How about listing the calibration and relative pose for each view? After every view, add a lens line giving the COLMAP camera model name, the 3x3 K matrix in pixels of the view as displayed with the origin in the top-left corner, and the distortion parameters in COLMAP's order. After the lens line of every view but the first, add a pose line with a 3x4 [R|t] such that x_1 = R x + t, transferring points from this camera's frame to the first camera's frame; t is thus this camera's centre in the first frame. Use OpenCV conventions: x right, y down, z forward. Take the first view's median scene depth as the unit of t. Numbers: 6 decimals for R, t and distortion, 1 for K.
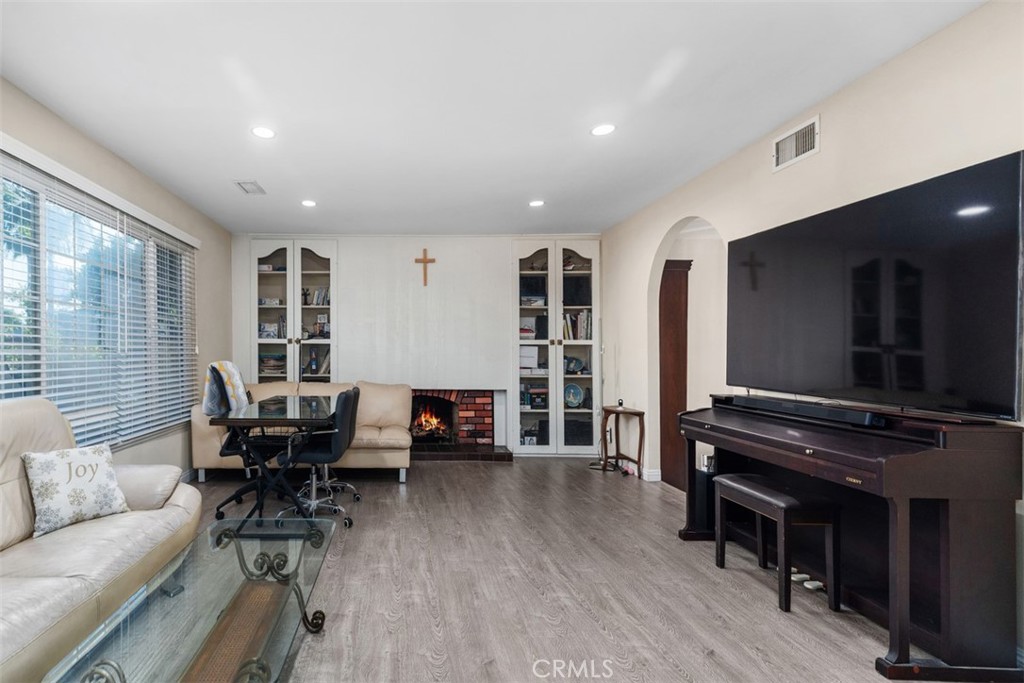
lens RADIAL K [[469.4, 0, 531.7], [0, 469.4, 351.0], [0, 0, 1]] dist [0.007804, -0.000447]
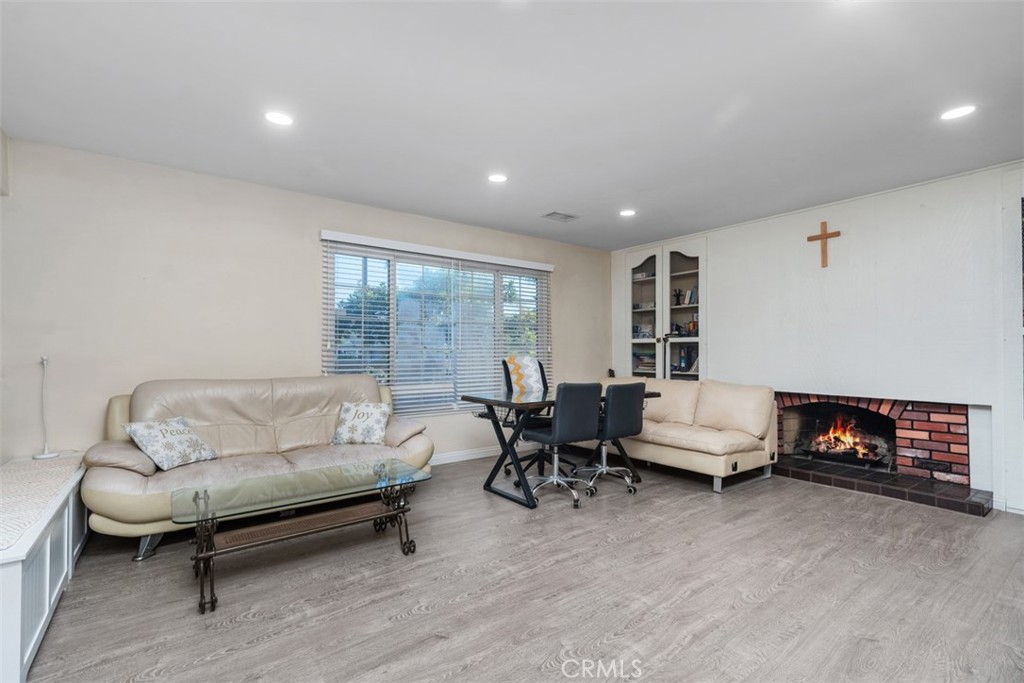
lens RADIAL K [[469.4, 0, 511.2], [0, 469.4, 350.1], [0, 0, 1]] dist [0.007804, -0.000447]
pose [[0.533001, -0.011716, -0.846033, 0.205637], [0.009718, 0.999923, -0.007725, 0.006110], [0.846059, -0.004105, 0.533074, 0.130620]]
